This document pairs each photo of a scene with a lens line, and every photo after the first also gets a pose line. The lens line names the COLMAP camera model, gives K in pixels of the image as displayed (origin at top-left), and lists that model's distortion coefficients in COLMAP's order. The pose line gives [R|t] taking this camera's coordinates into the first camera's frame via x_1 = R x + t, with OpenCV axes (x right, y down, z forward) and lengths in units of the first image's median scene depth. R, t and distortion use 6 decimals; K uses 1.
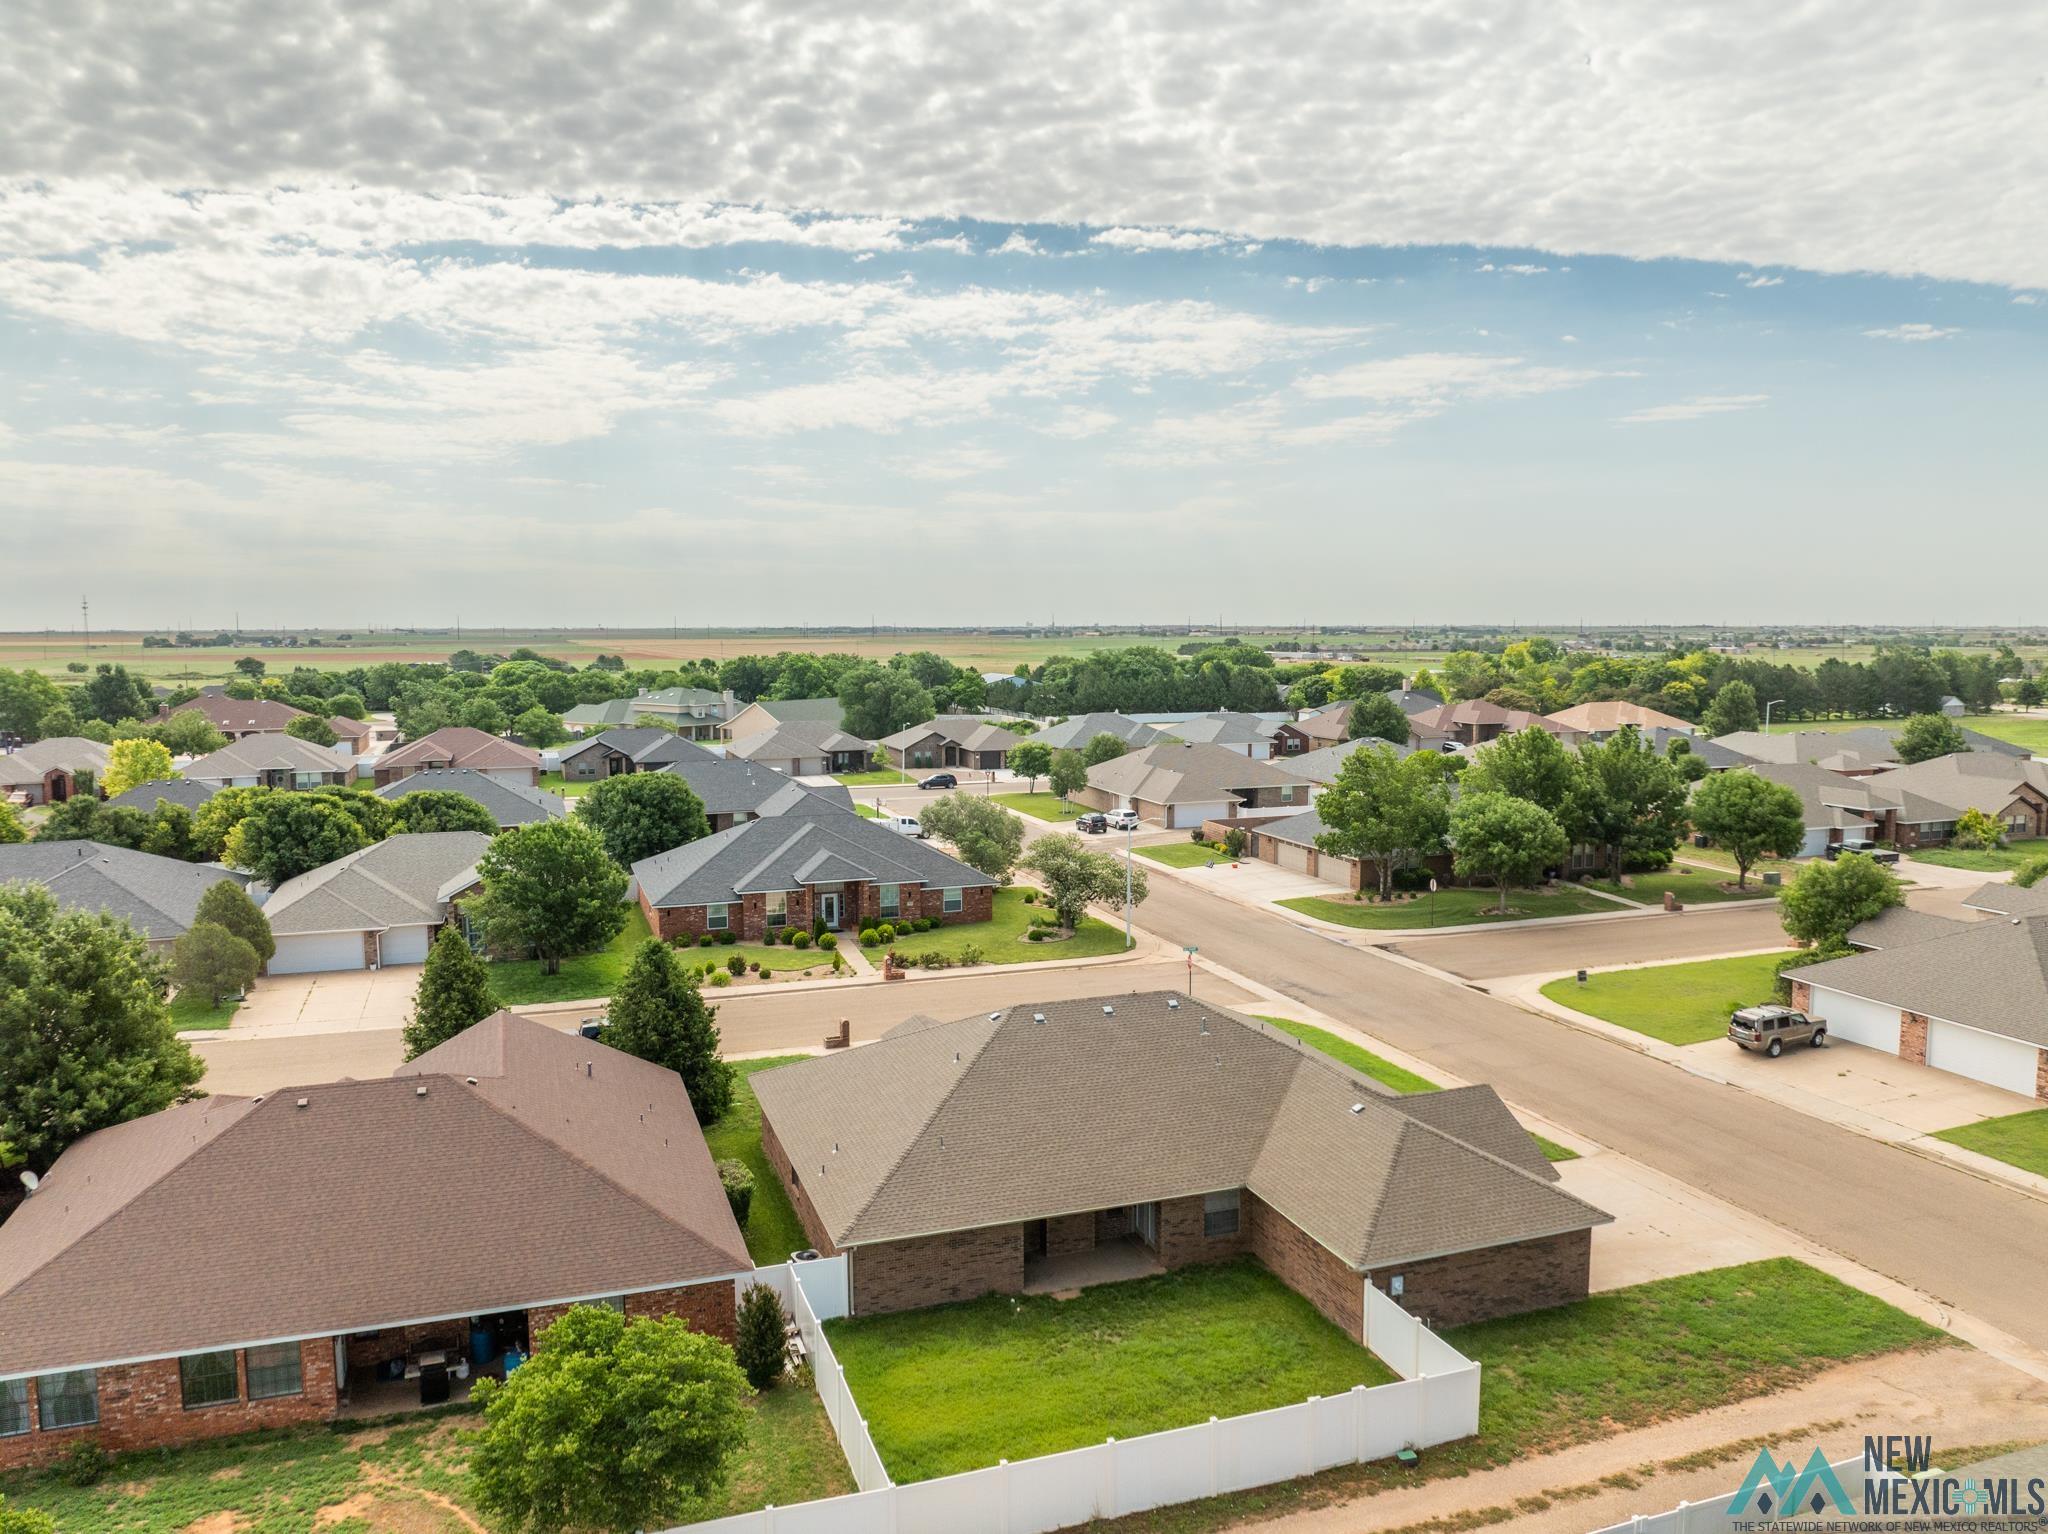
lens RADIAL K [[1463.3, 0, 1047.7], [0, 1463.3, 751.2], [0, 0, 1]] dist [-0.034776, -0.006303]
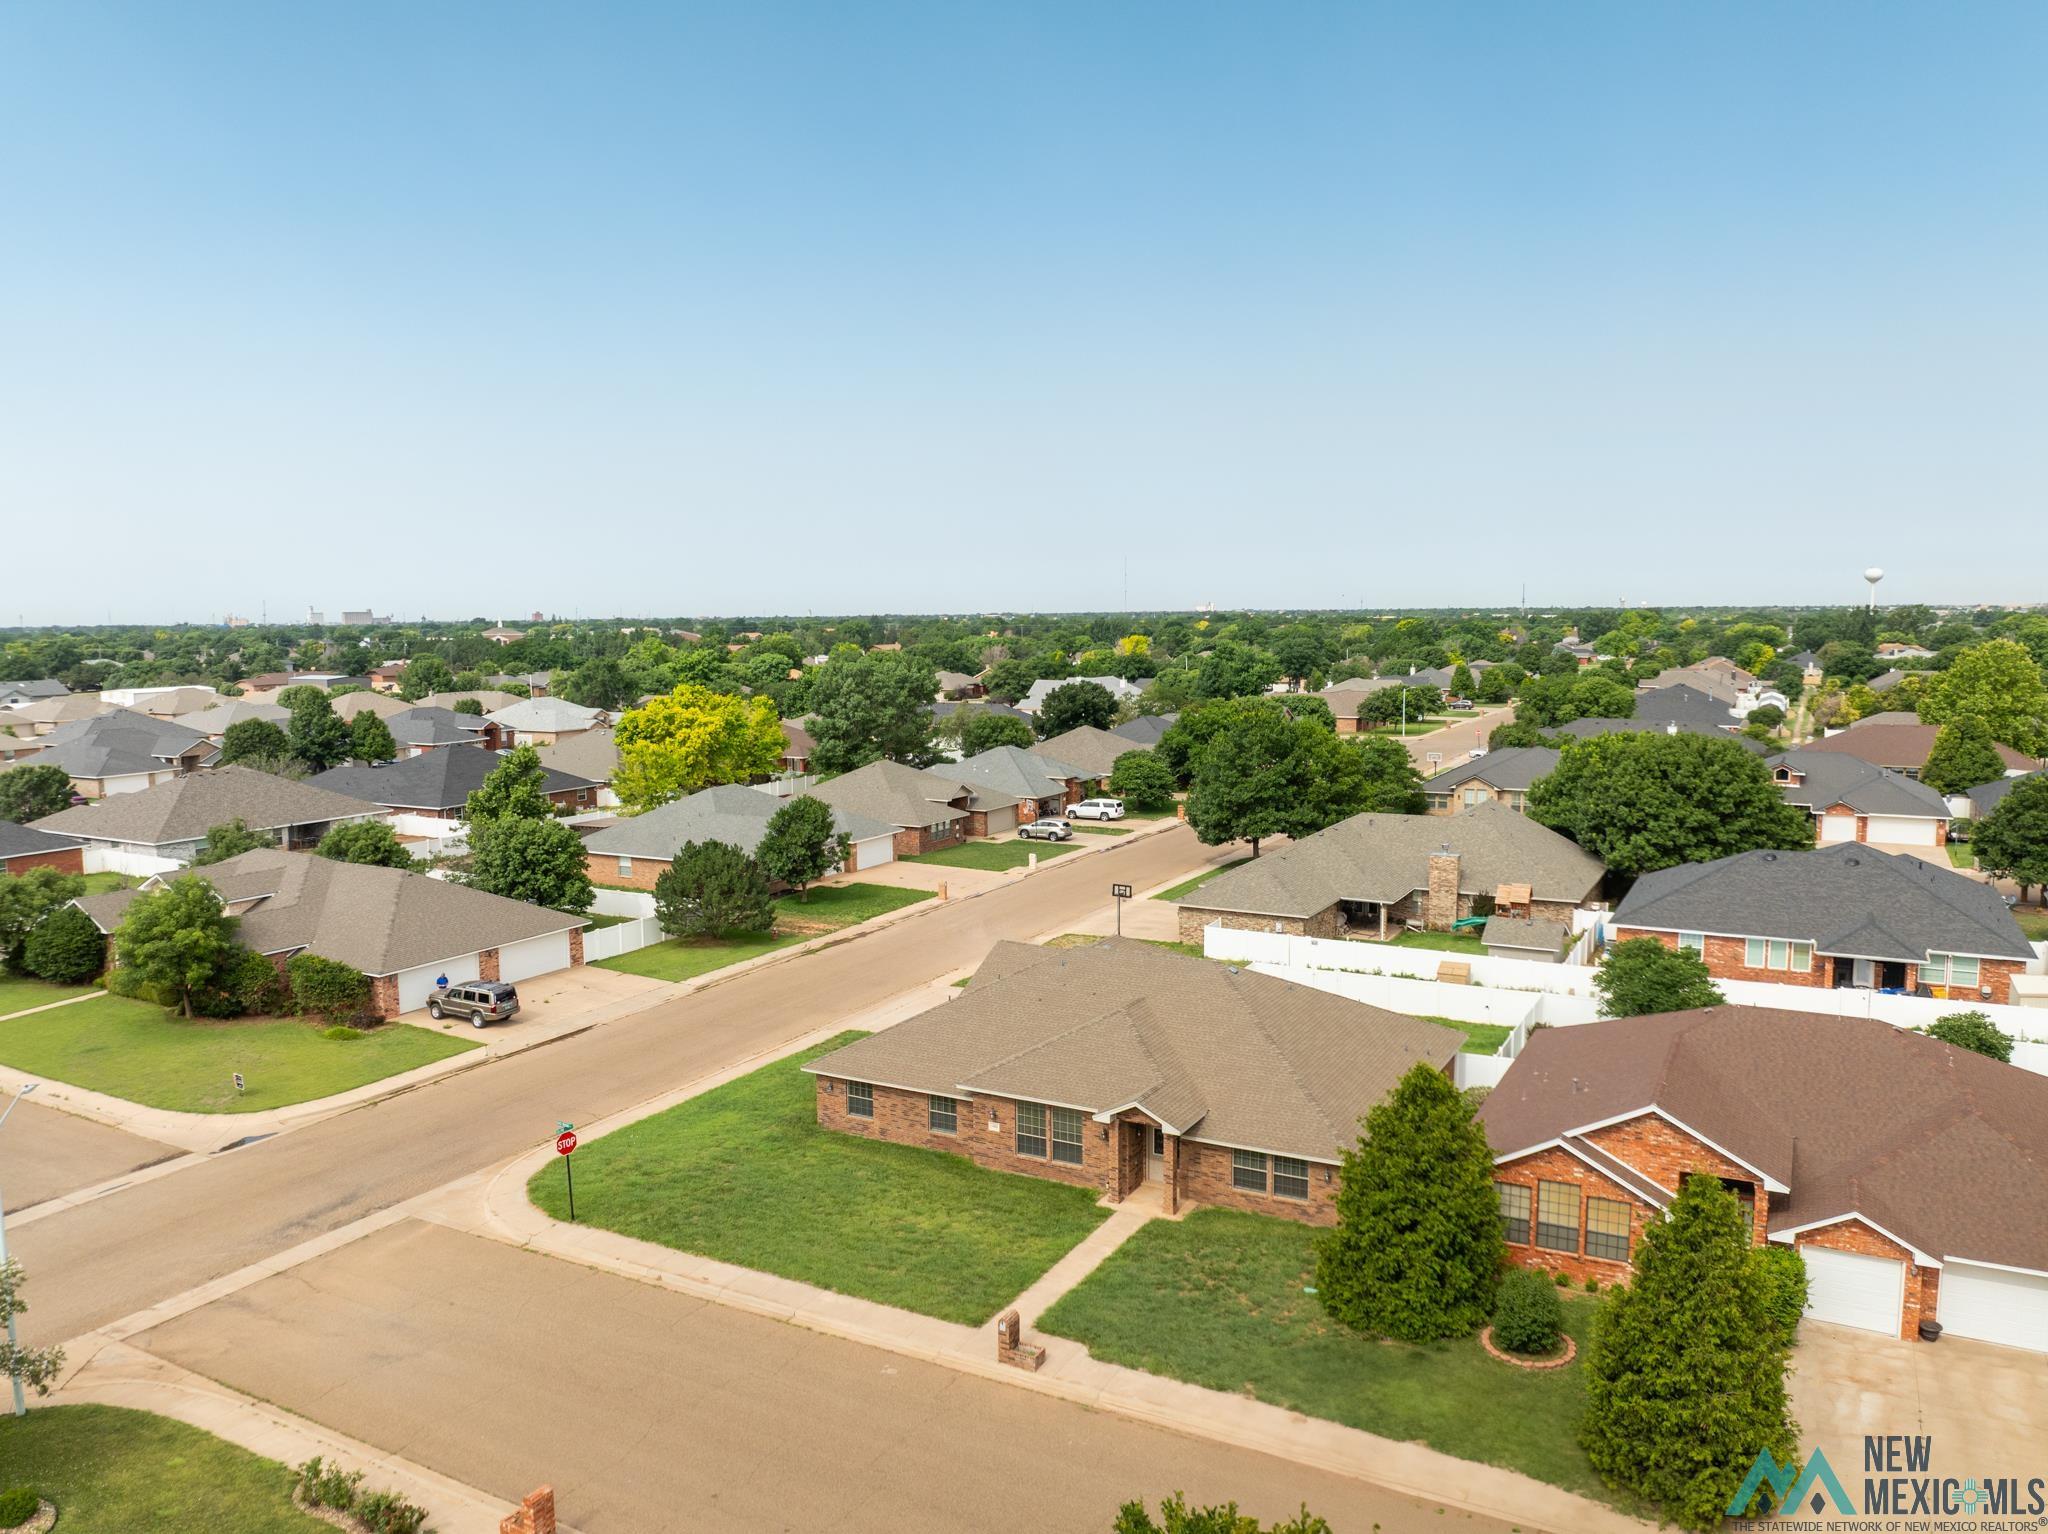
lens RADIAL K [[1463.3, 0, 1042.8], [0, 1463.3, 728.3], [0, 0, 1]] dist [-0.034776, -0.006303]
pose [[-0.663464, -0.048888, 0.746609, -0.853067], [0.076977, 0.988108, 0.133106, -0.180117], [-0.744238, 0.145783, -0.651811, 2.011688]]
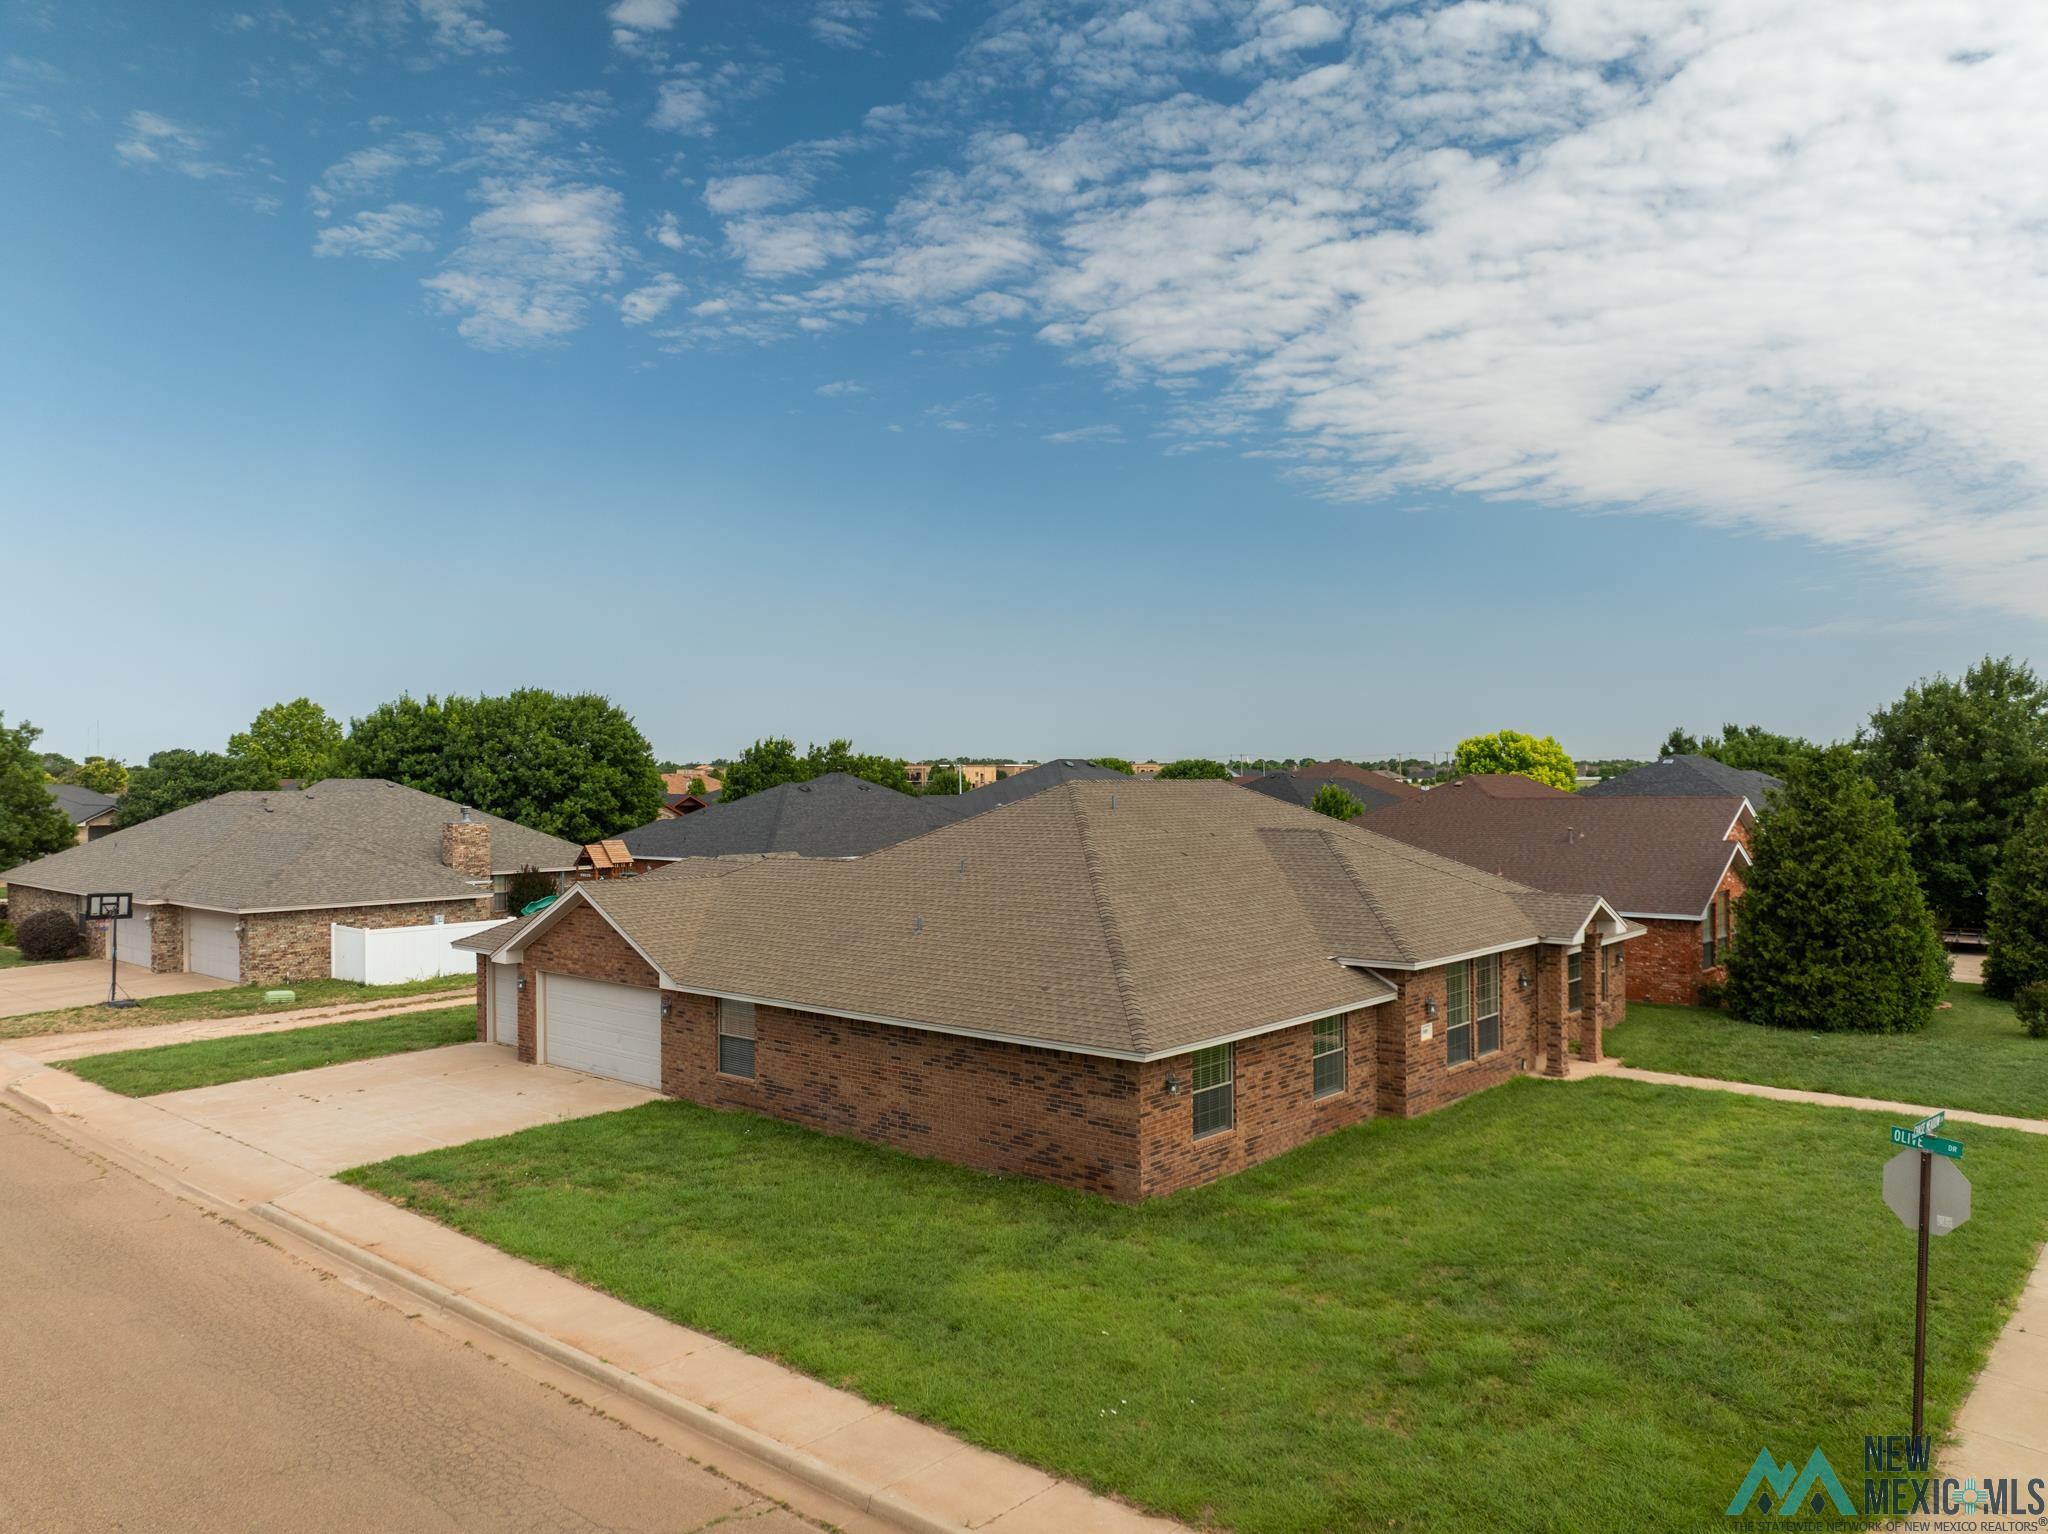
lens RADIAL K [[1463.3, 0, 1028.6], [0, 1463.3, 750.3], [0, 0, 1]] dist [-0.034776, -0.006303]
pose [[-0.877355, 0.003123, -0.479832, 0.469382], [-0.030747, 0.997558, 0.062712, 0.128884], [0.478856, 0.069774, -0.875116, 1.788538]]
